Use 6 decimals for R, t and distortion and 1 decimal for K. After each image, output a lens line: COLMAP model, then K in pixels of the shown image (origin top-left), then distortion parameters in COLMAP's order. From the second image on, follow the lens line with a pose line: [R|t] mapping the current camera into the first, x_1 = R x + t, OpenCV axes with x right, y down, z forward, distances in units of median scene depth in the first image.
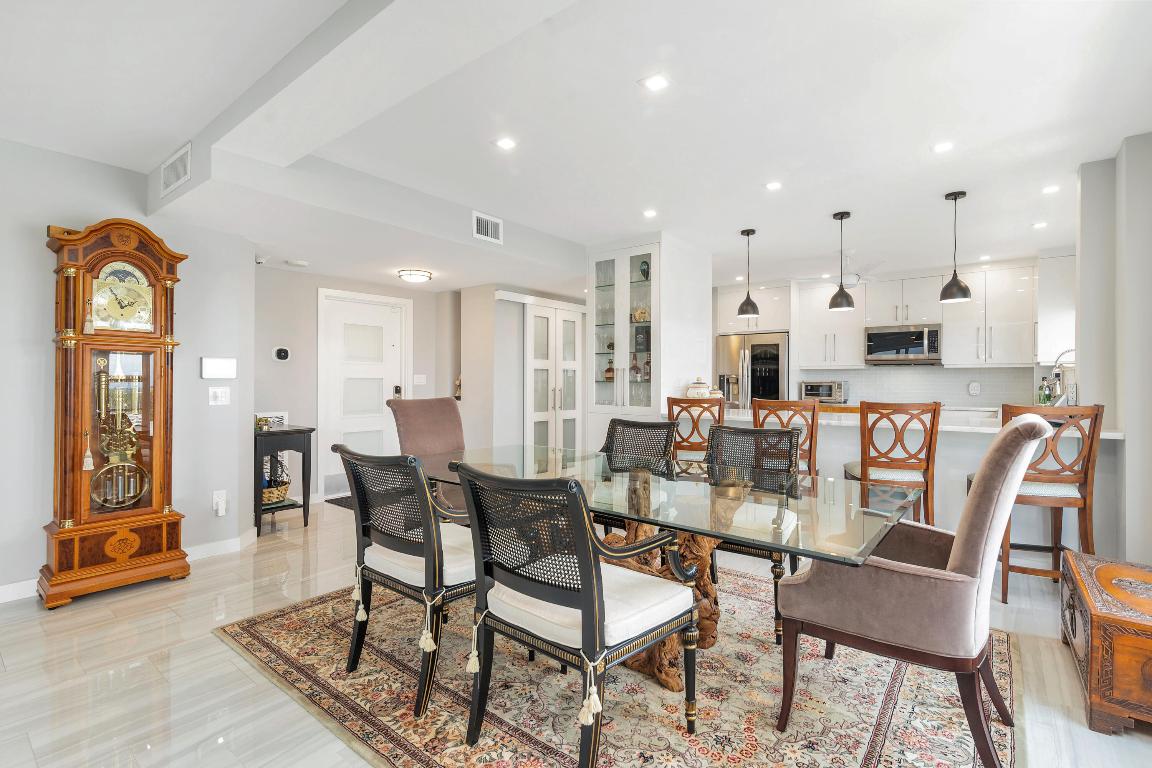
lens RADIAL K [[528.2, 0, 577.6], [0, 528.2, 390.5], [0, 0, 1]] dist [-0.004488, -0.000392]
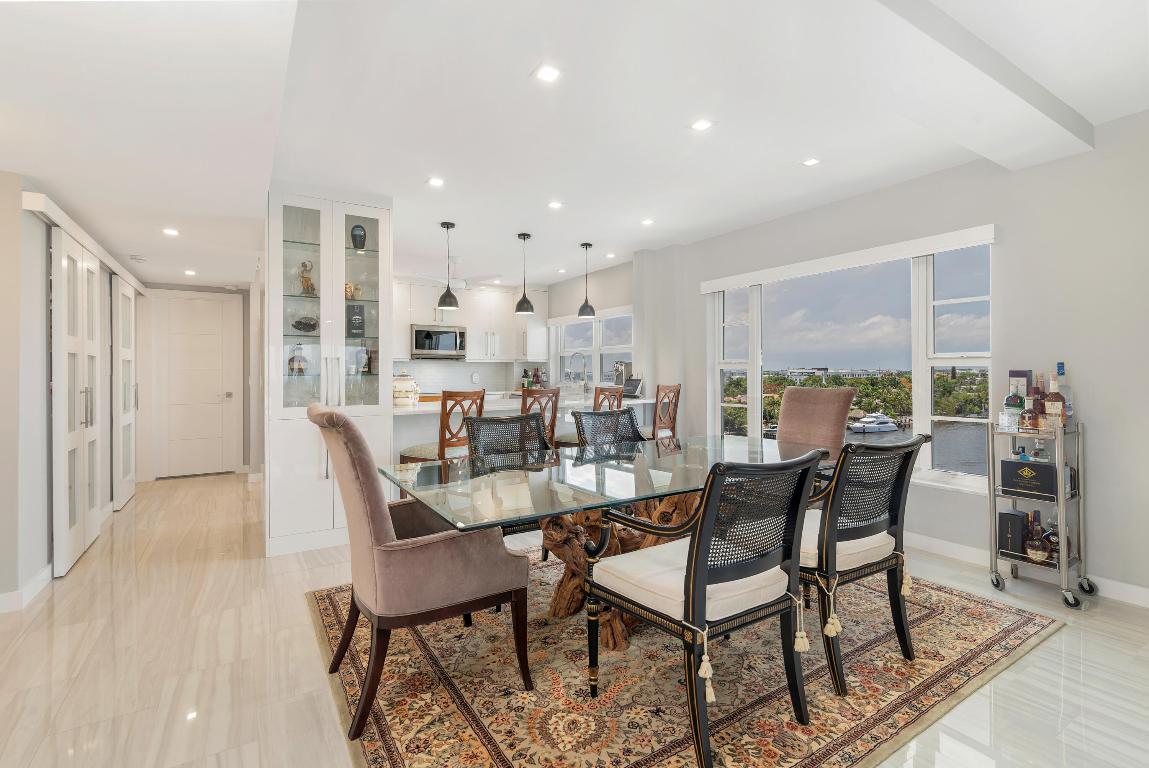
lens RADIAL K [[534.5, 0, 574.2], [0, 534.5, 372.2], [0, 0, 1]] dist [0.005033, -0.000048]
pose [[0.324238, -0.003334, 0.945970, -0.625443], [0.025823, 0.999652, -0.005328, -0.007971], [-0.945623, 0.026155, 0.324211, 0.495483]]
